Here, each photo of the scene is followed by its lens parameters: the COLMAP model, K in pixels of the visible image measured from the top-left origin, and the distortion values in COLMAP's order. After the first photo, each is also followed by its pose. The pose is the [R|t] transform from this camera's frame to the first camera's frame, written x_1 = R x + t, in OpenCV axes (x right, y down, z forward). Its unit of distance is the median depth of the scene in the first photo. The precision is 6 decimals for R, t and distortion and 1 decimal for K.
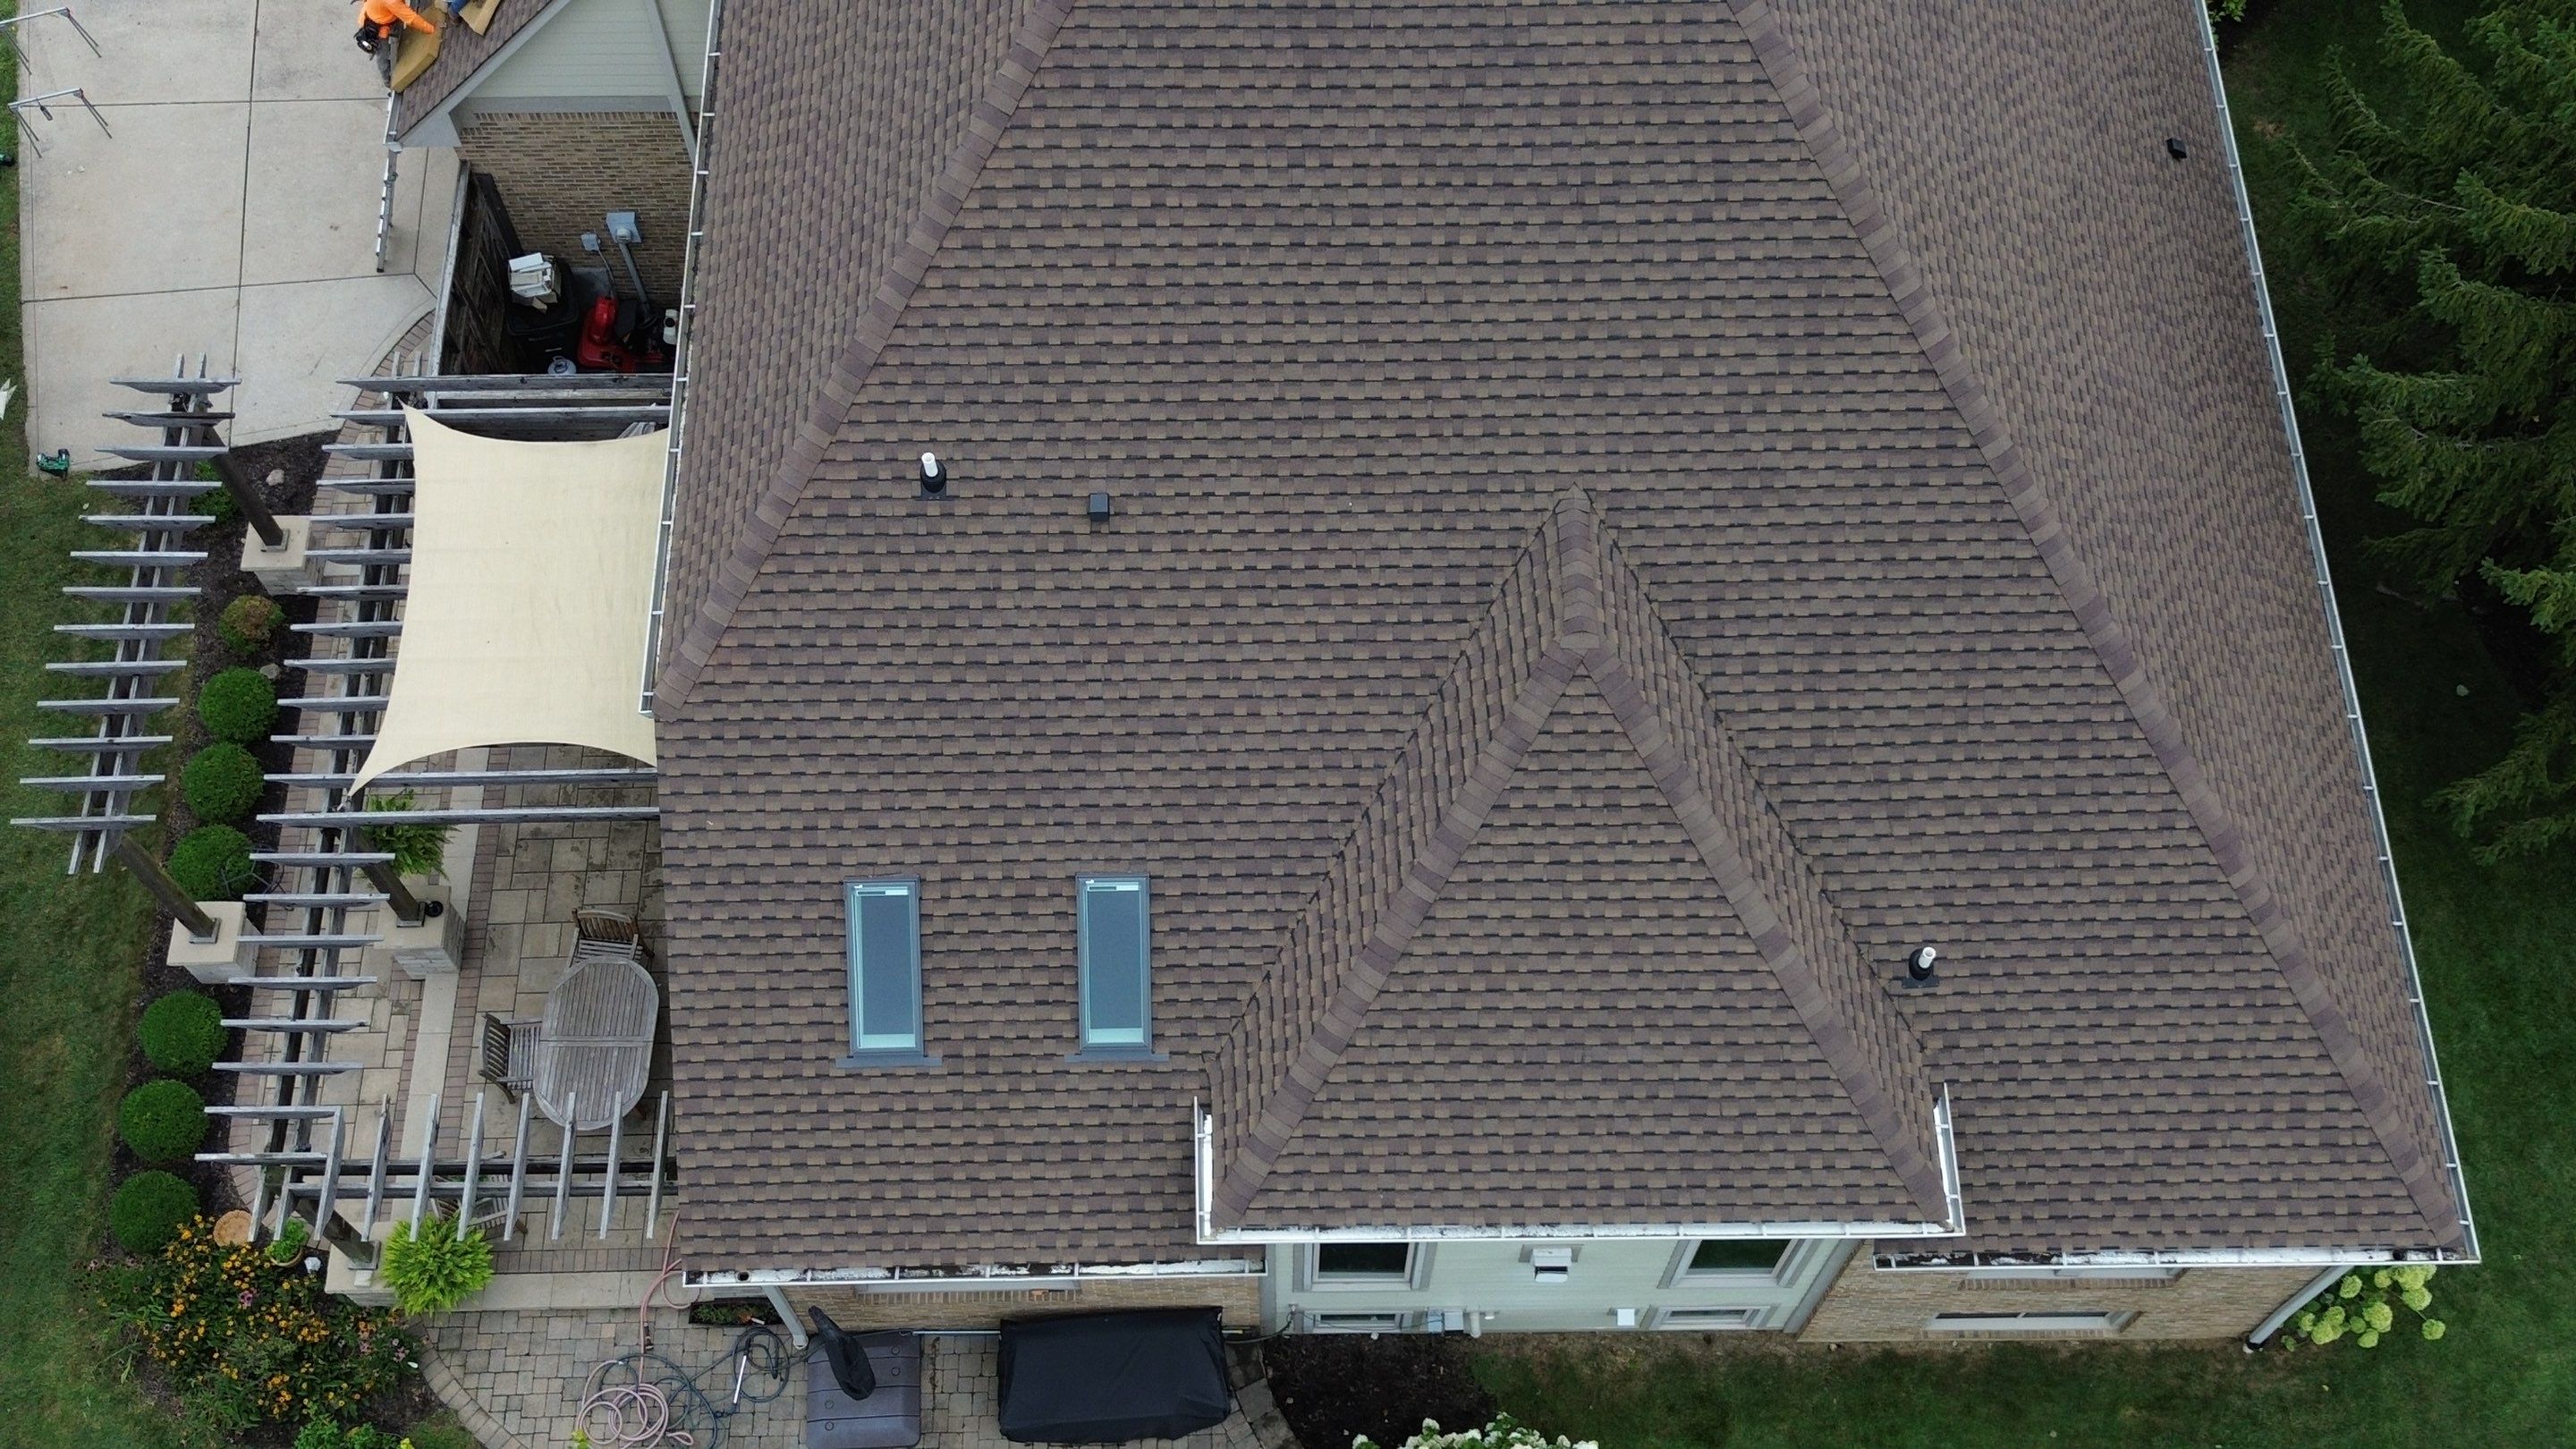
lens RADIAL K [[2686.1, 0, 1269.6], [0, 2686.1, 660.9], [0, 0, 1]] dist [0.045705, 0.000000]
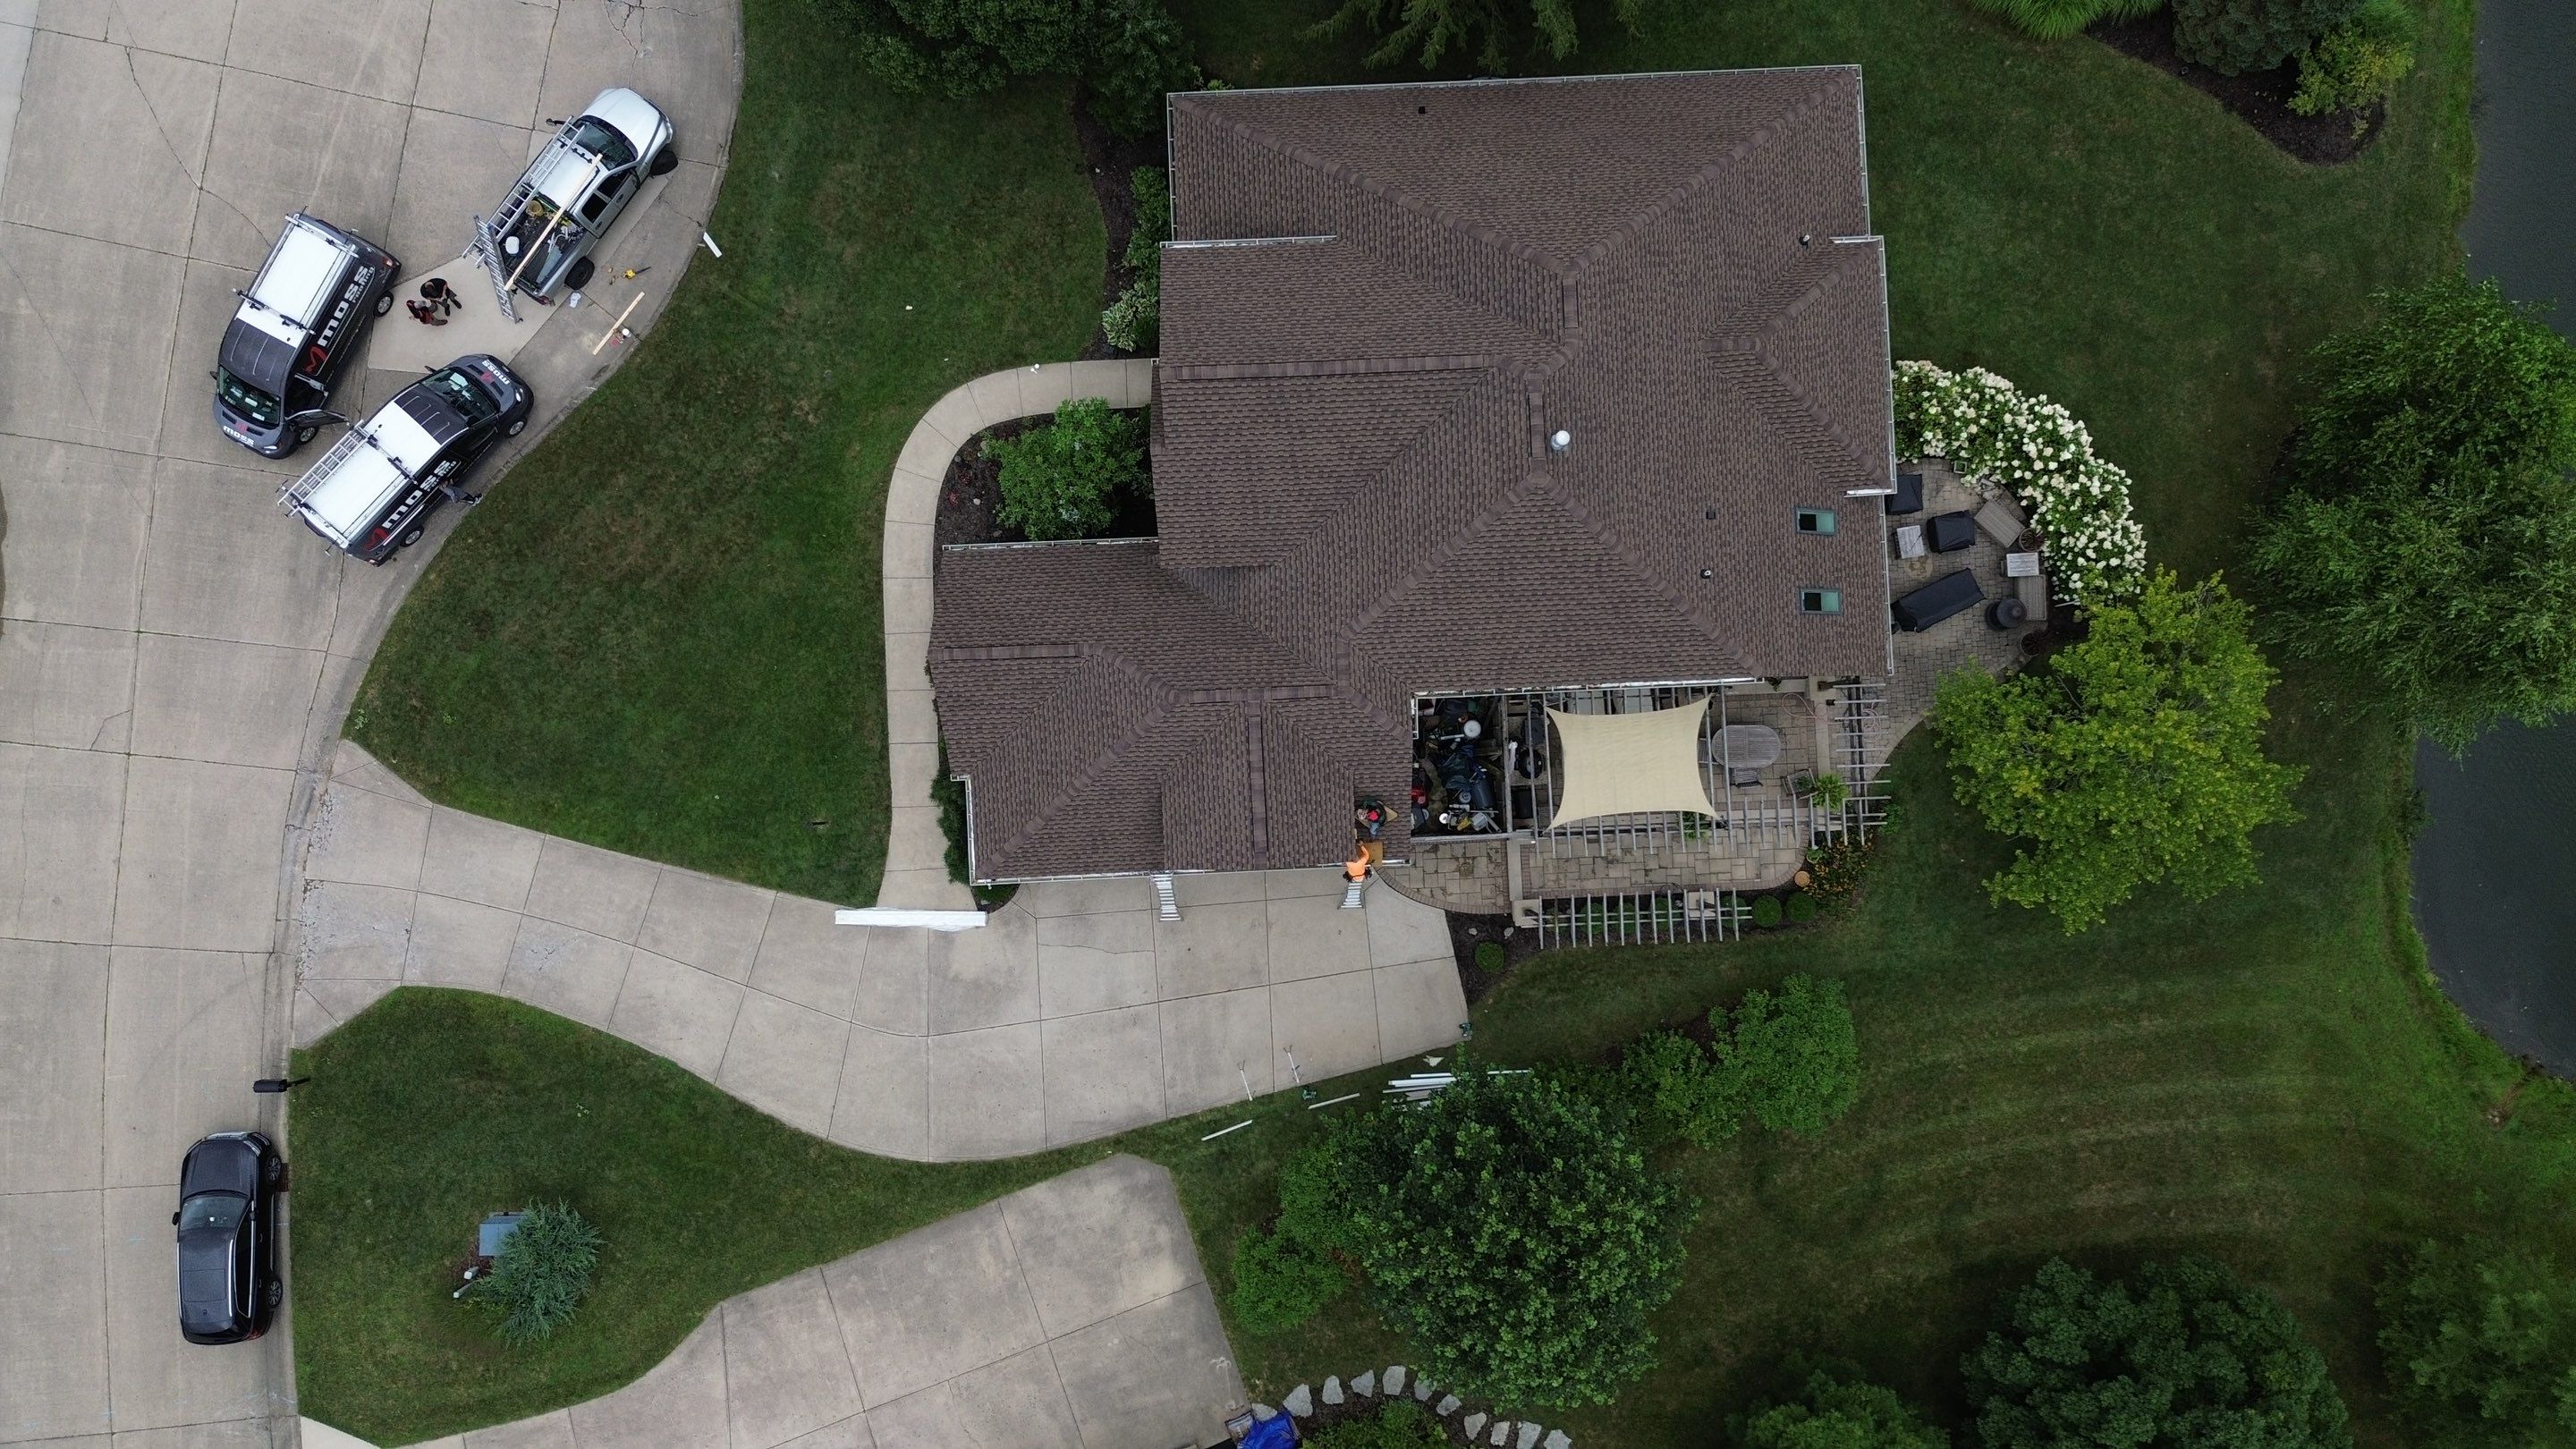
lens RADIAL K [[1832.9, 0, 1287.0], [0, 1832.9, 716.4], [0, 0, 1]] dist [0.058781, -0.049996]
pose [[-0.031247, -0.998961, 0.033161, -0.314837], [0.874995, -0.011303, 0.484000, -1.341054], [-0.483122, 0.044140, 0.874439, -0.438436]]
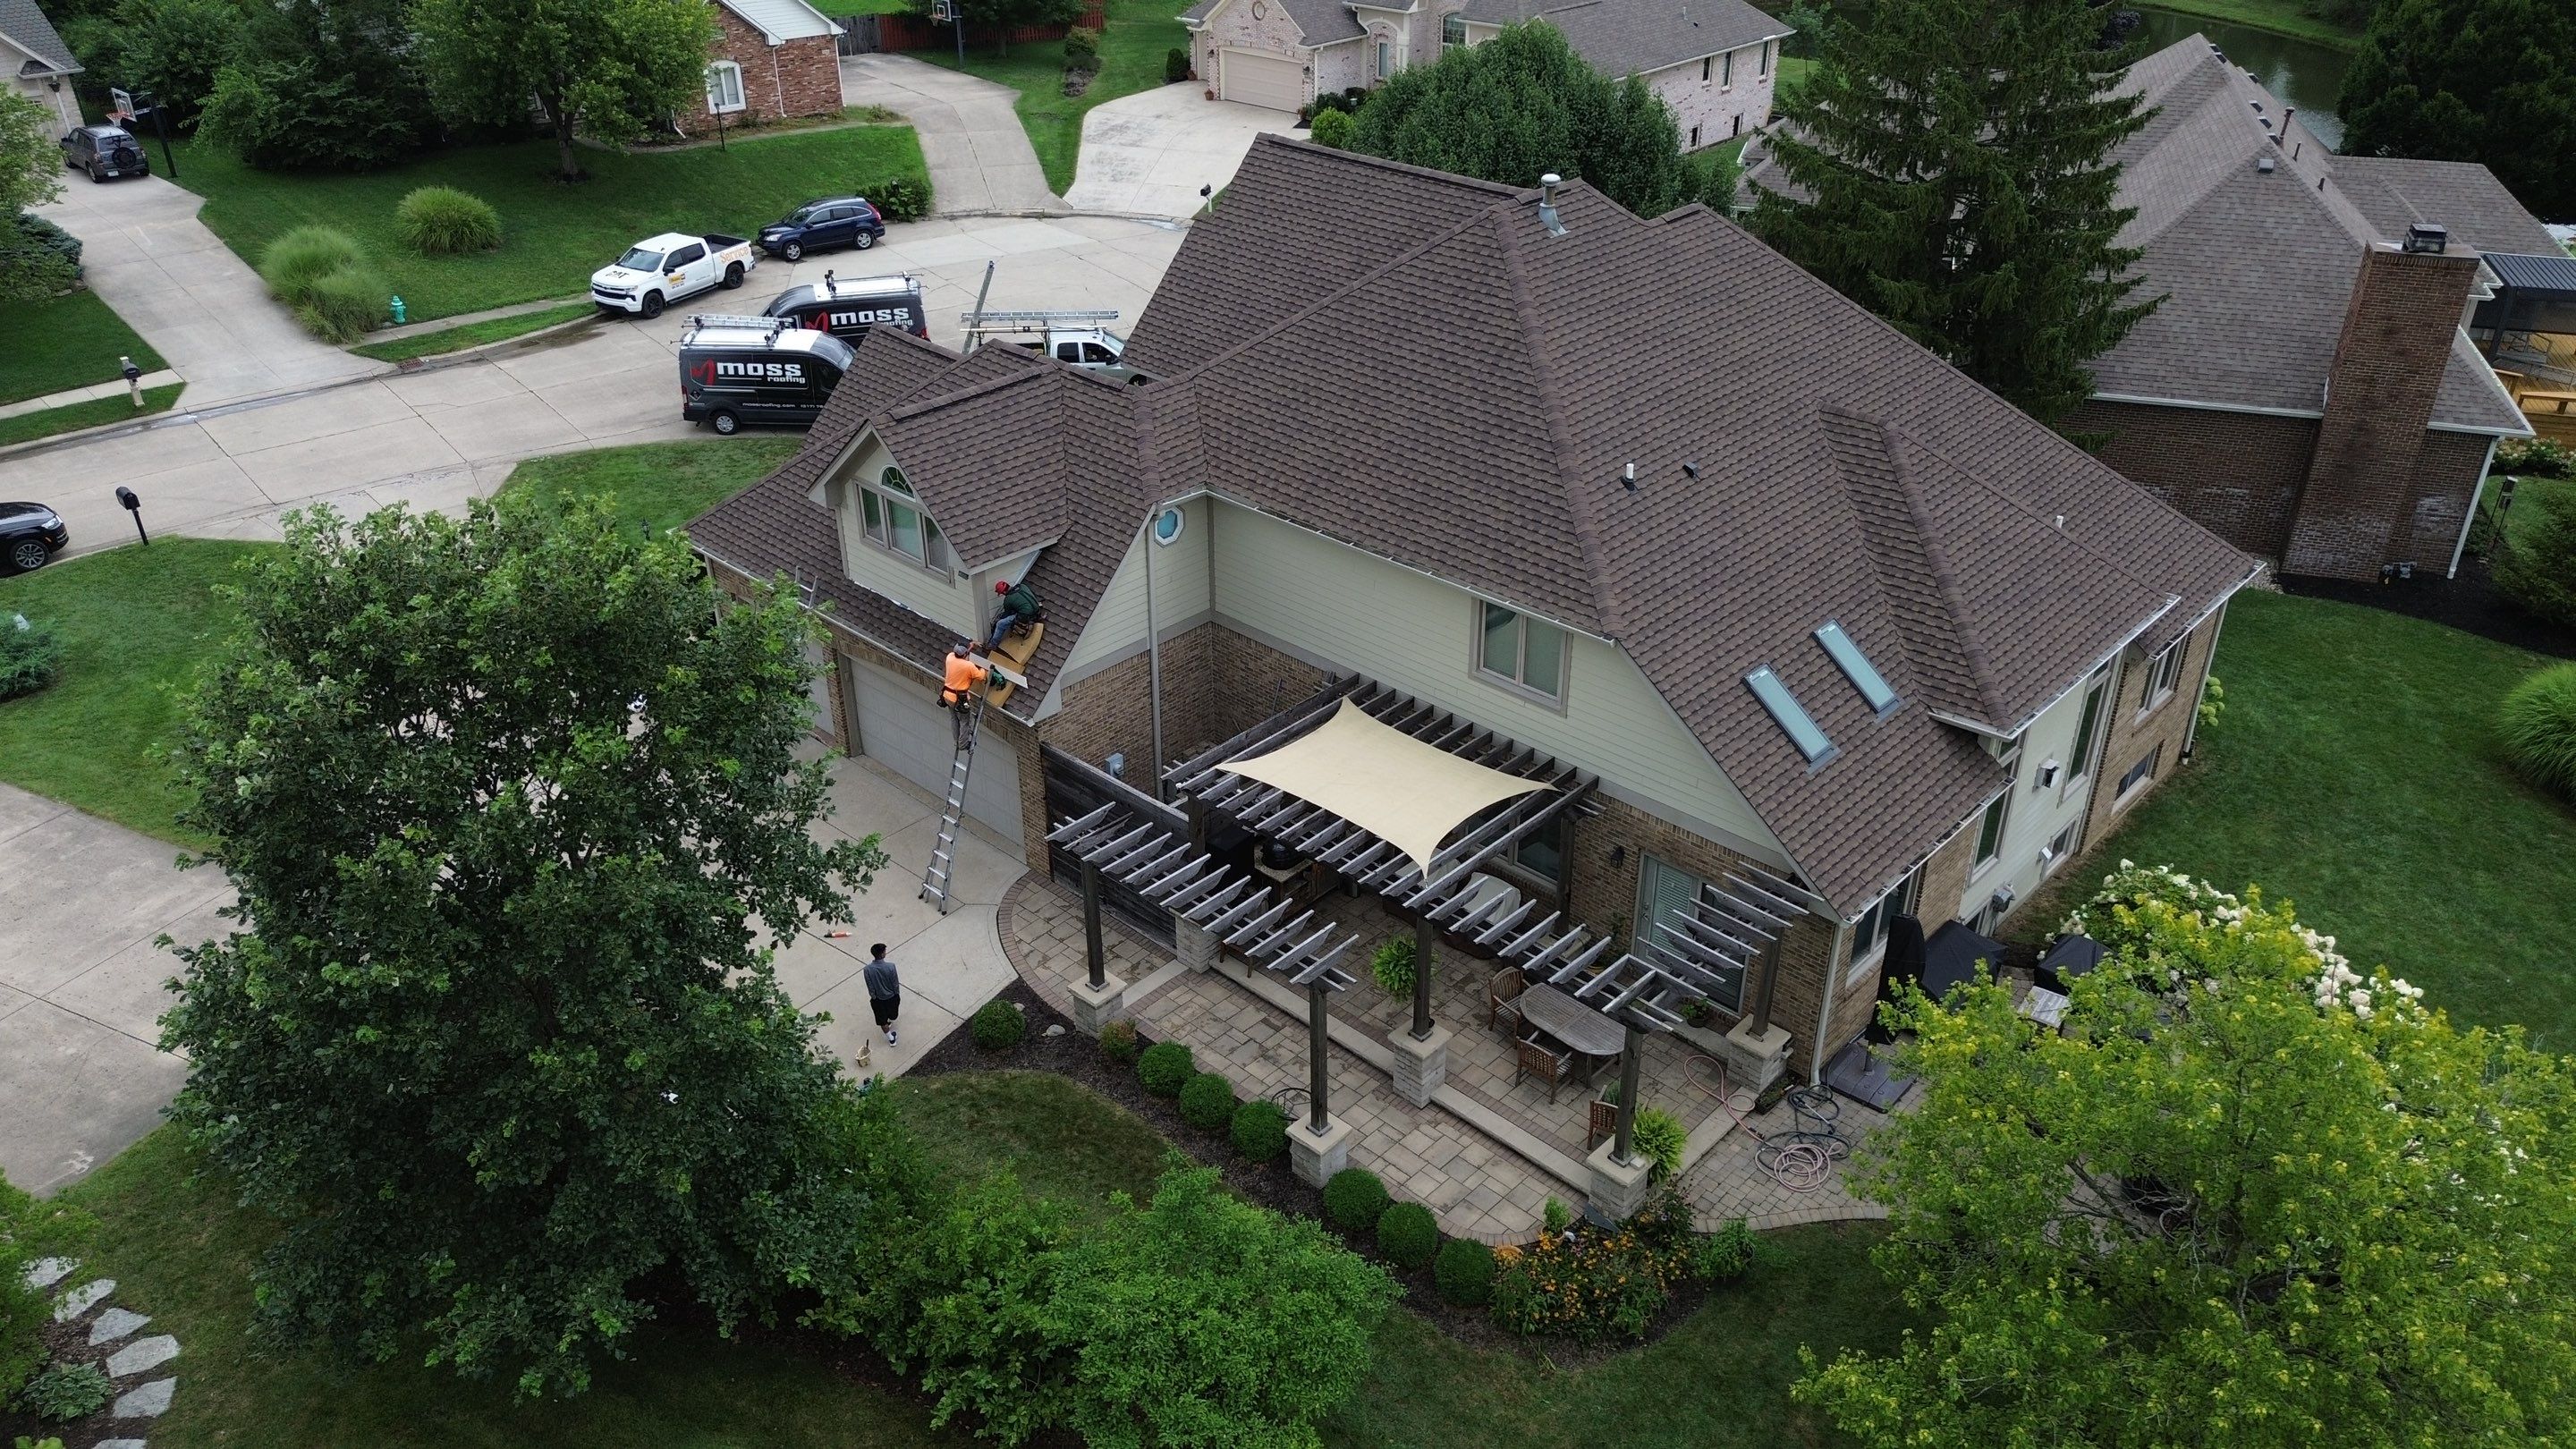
lens RADIAL K [[1832.9, 0, 1280.6], [0, 1832.9, 711.5], [0, 0, 1]] dist [0.058781, -0.049996]
pose [[0.701810, -0.357515, 0.616154, -1.088467], [0.632473, 0.710703, -0.308023, 0.265879], [-0.327780, 0.605874, 0.724898, 0.261582]]
